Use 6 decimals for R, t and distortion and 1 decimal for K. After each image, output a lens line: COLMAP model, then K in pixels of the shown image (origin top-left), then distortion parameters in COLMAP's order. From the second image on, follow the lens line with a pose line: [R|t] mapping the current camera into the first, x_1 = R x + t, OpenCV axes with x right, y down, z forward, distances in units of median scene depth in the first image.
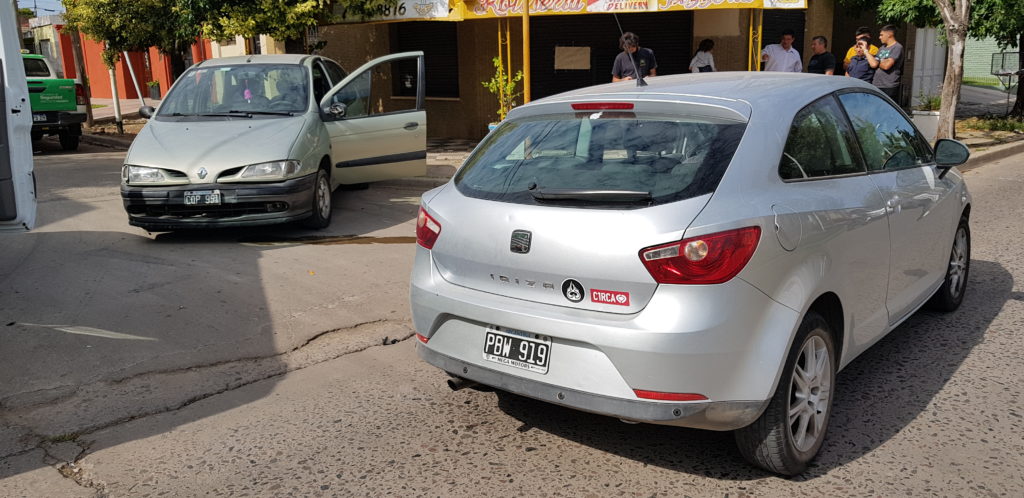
lens RADIAL K [[876.3, 0, 512.0], [0, 876.3, 249.0], [0, 0, 1]] dist [0.096662, -0.220639]
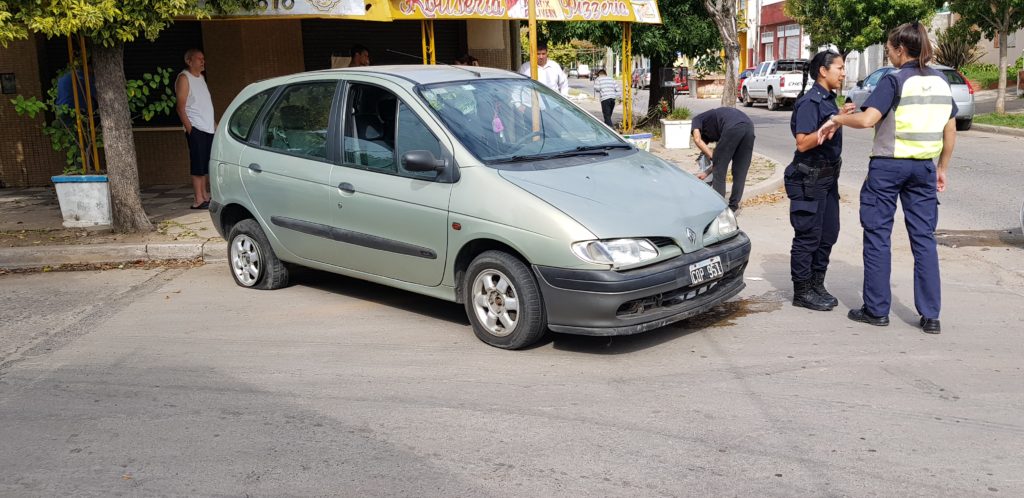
lens RADIAL K [[876.3, 0, 512.0], [0, 876.3, 249.0], [0, 0, 1]] dist [0.096662, -0.220639]
pose [[0.745891, -0.129003, 0.653457, -0.901314], [0.134204, 0.990052, 0.042264, -0.123324], [-0.652408, 0.056172, 0.755783, 0.567535]]
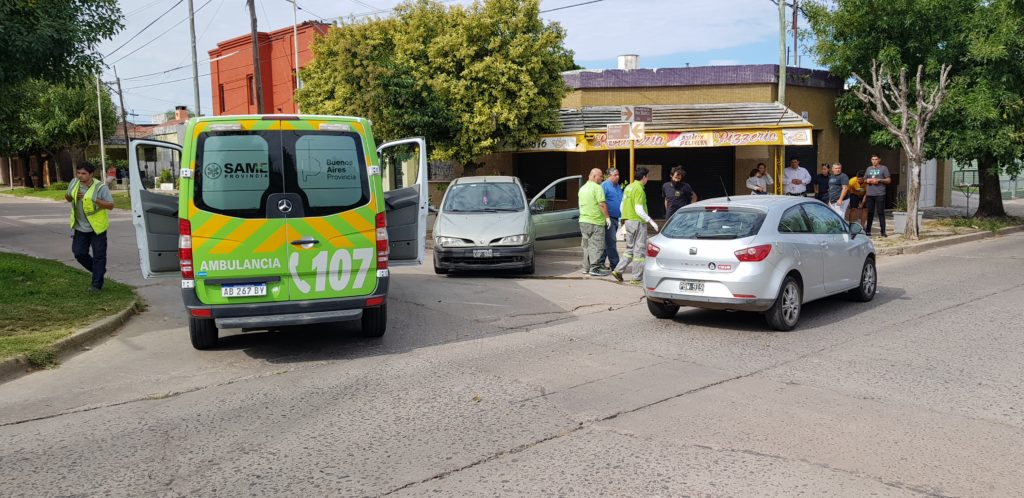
lens RADIAL K [[876.3, 0, 512.0], [0, 876.3, 249.0], [0, 0, 1]] dist [0.096662, -0.220639]
pose [[0.999259, 0.009380, -0.037328, -0.215700], [-0.013447, 0.993814, -0.110243, 0.140507], [0.036063, 0.110663, 0.993203, -0.881526]]
